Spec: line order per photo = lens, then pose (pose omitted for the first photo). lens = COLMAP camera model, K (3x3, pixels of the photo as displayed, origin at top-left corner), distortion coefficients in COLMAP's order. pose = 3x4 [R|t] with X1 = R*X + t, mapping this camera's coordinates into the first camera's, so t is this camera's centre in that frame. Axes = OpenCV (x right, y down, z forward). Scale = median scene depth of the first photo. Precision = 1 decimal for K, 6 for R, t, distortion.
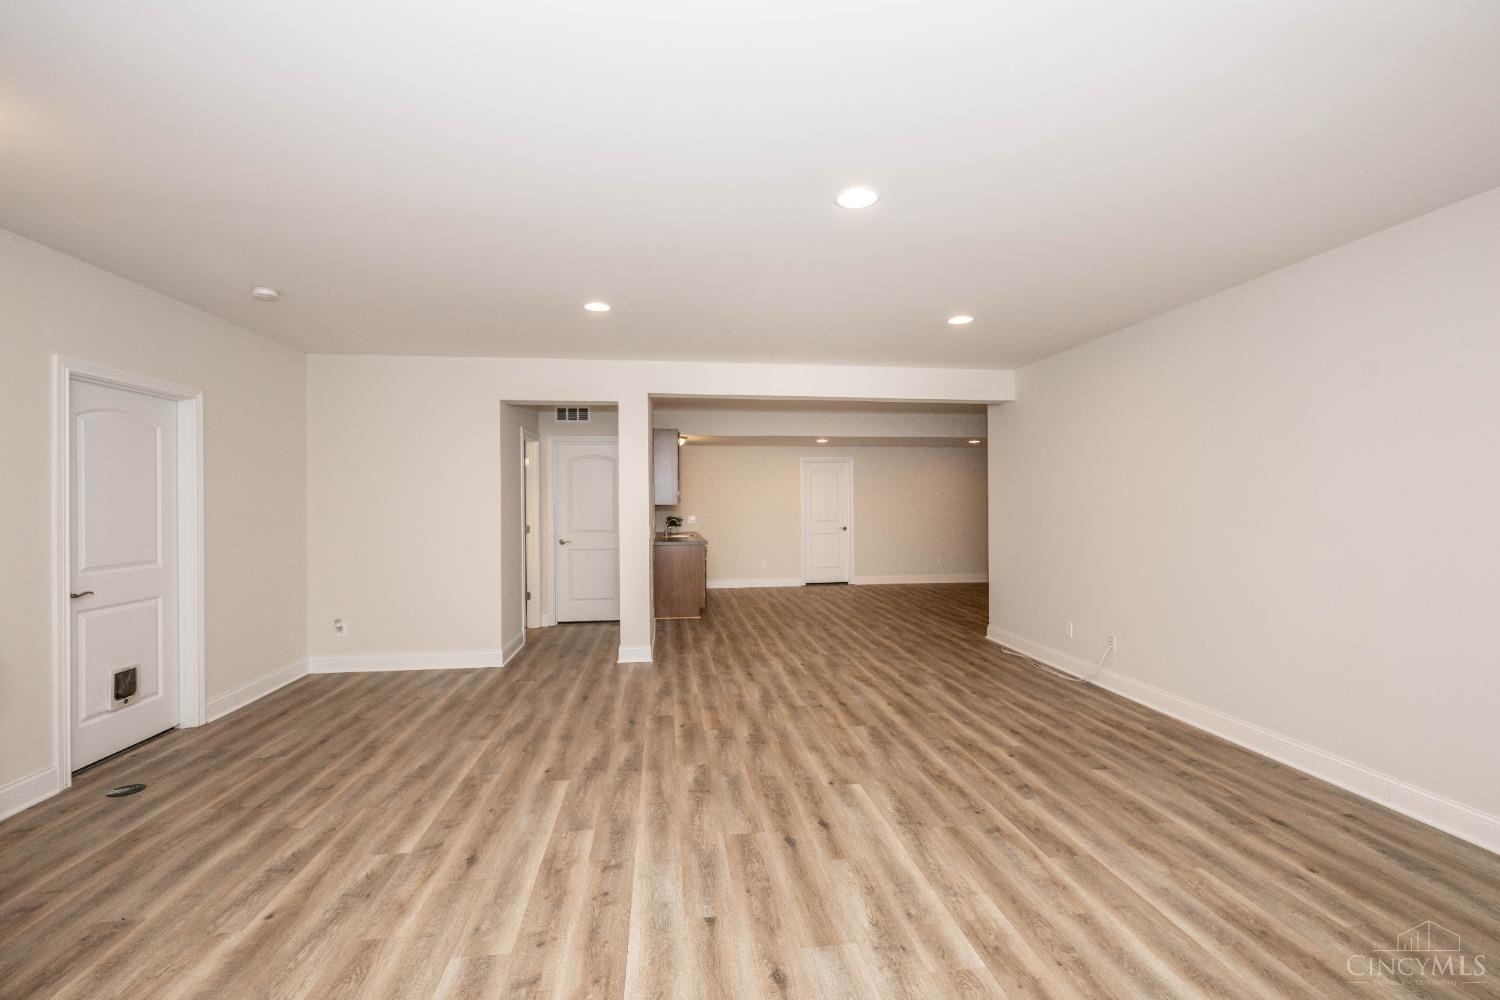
lens RADIAL K [[611.0, 0, 745.6], [0, 611.0, 502.7], [0, 0, 1]] dist [-0.001116, -0.000522]
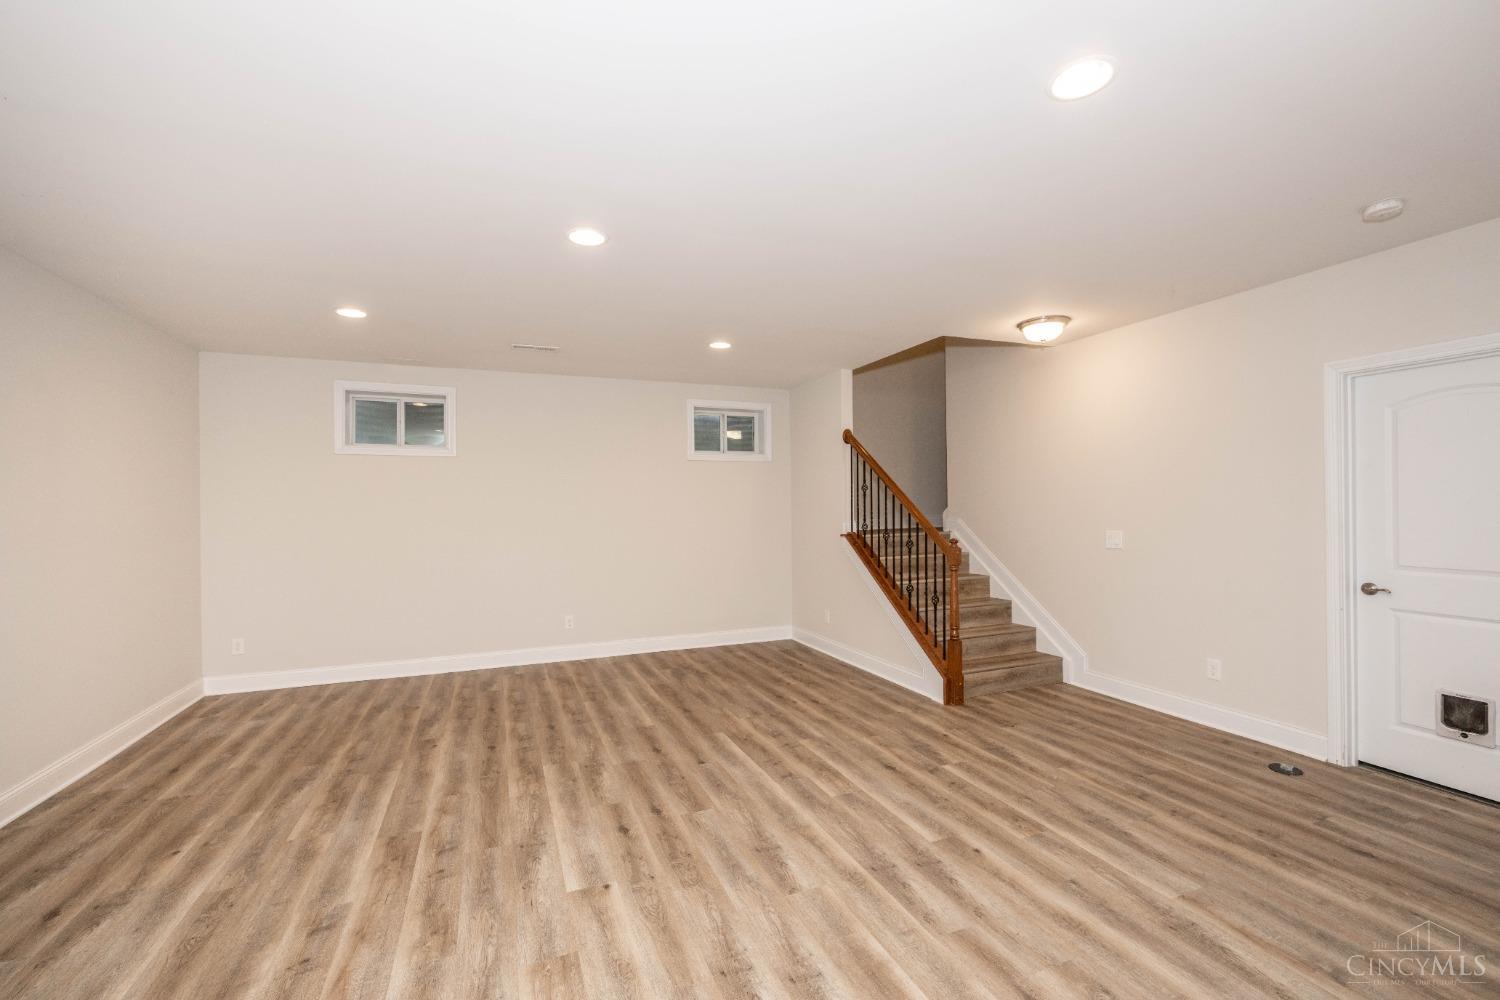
lens RADIAL K [[611.0, 0, 743.1], [0, 611.0, 503.0], [0, 0, 1]] dist [-0.001116, -0.000522]
pose [[-0.967753, 0.014287, -0.251497, 0.180897], [0.015551, 0.999874, -0.003040, -0.004809], [0.251422, -0.006853, -0.967853, 2.003358]]
